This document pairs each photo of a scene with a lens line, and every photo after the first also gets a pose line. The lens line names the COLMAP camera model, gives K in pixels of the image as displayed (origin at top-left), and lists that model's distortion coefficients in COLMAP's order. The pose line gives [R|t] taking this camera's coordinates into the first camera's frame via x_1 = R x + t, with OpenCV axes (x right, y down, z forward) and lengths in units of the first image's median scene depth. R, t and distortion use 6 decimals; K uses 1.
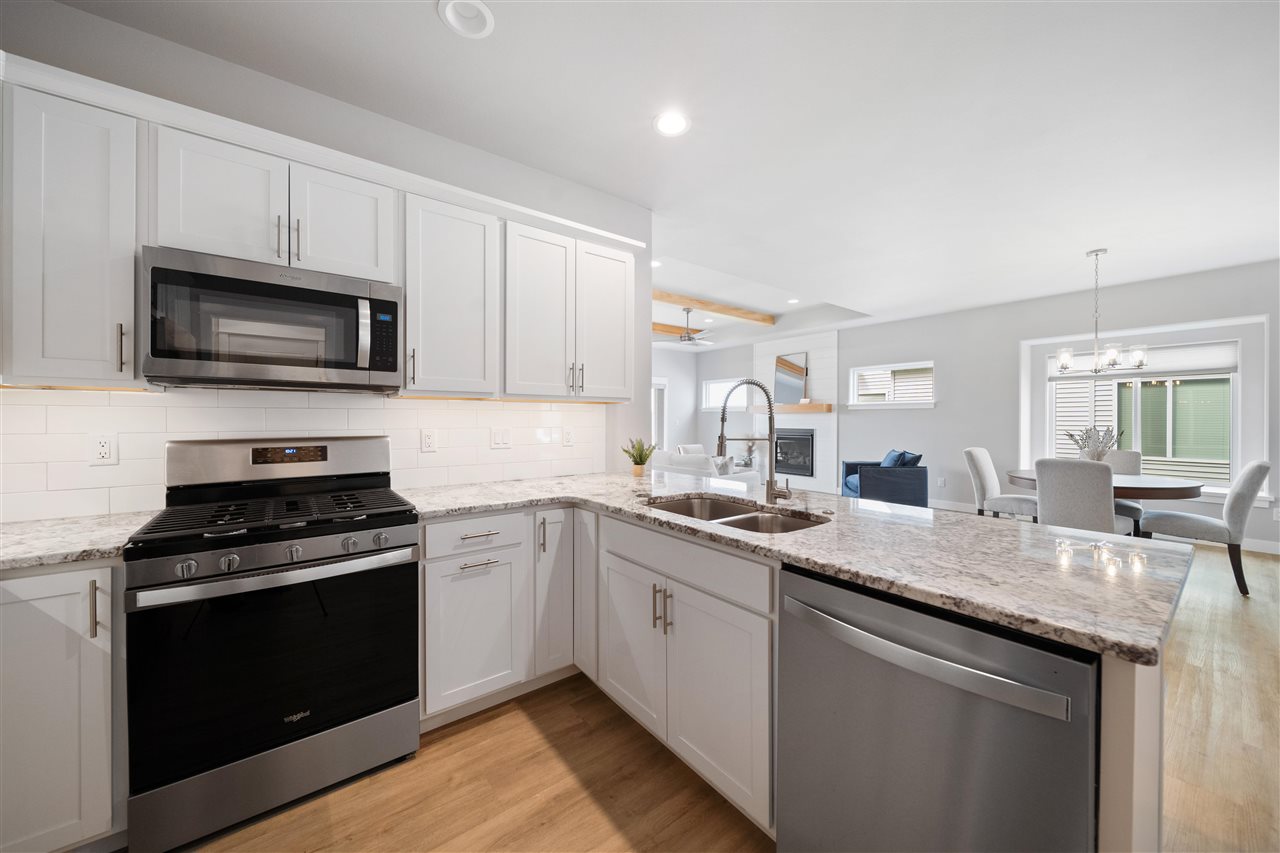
lens RADIAL K [[459.0, 0, 628.1], [0, 459.0, 426.3], [0, 0, 1]] dist [-0.000423, -0.001070]
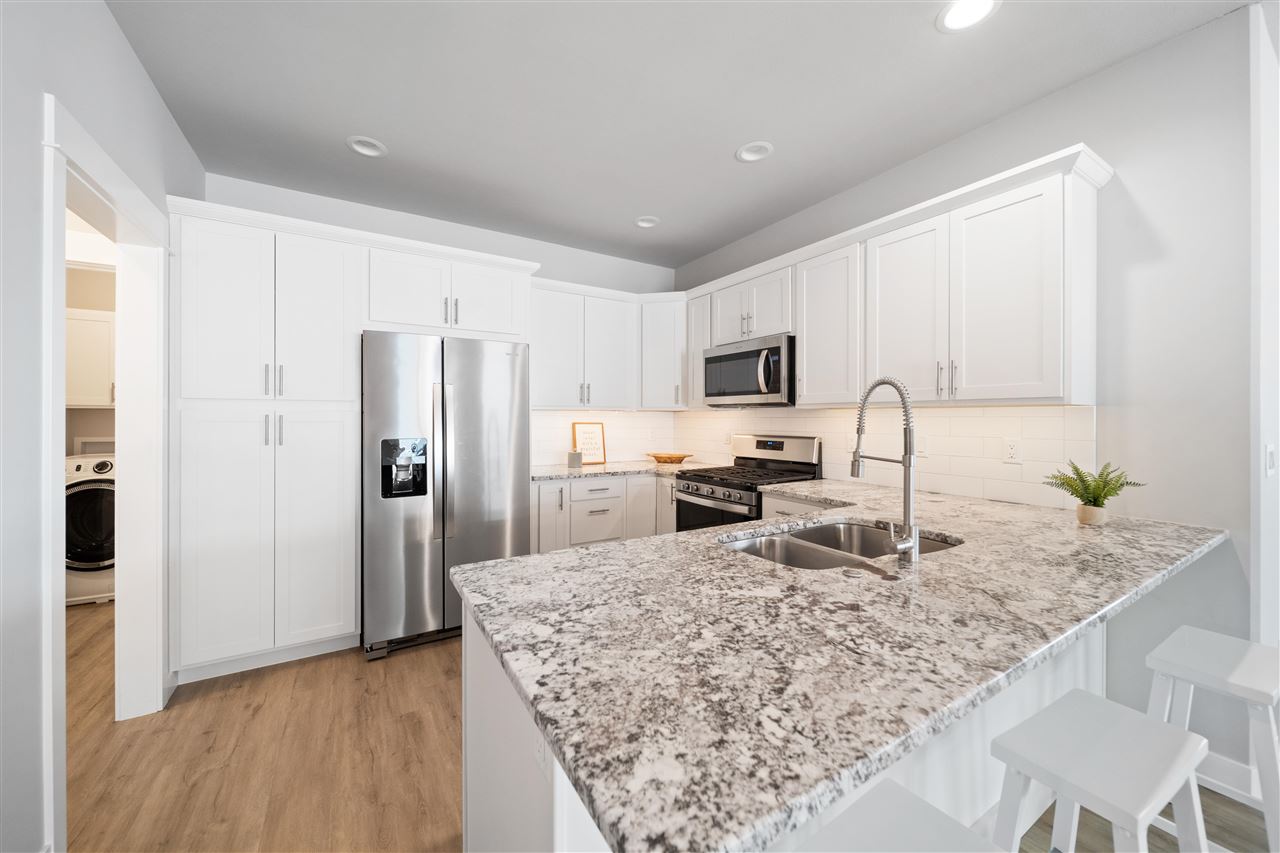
lens RADIAL K [[459.0, 0, 626.2], [0, 459.0, 419.6], [0, 0, 1]] dist [-0.000423, -0.001070]
pose [[-0.115363, 0.001550, -0.993322, 0.929147], [-0.018421, 0.999823, 0.003699, -0.026592], [0.993153, 0.018724, -0.115314, 0.615432]]
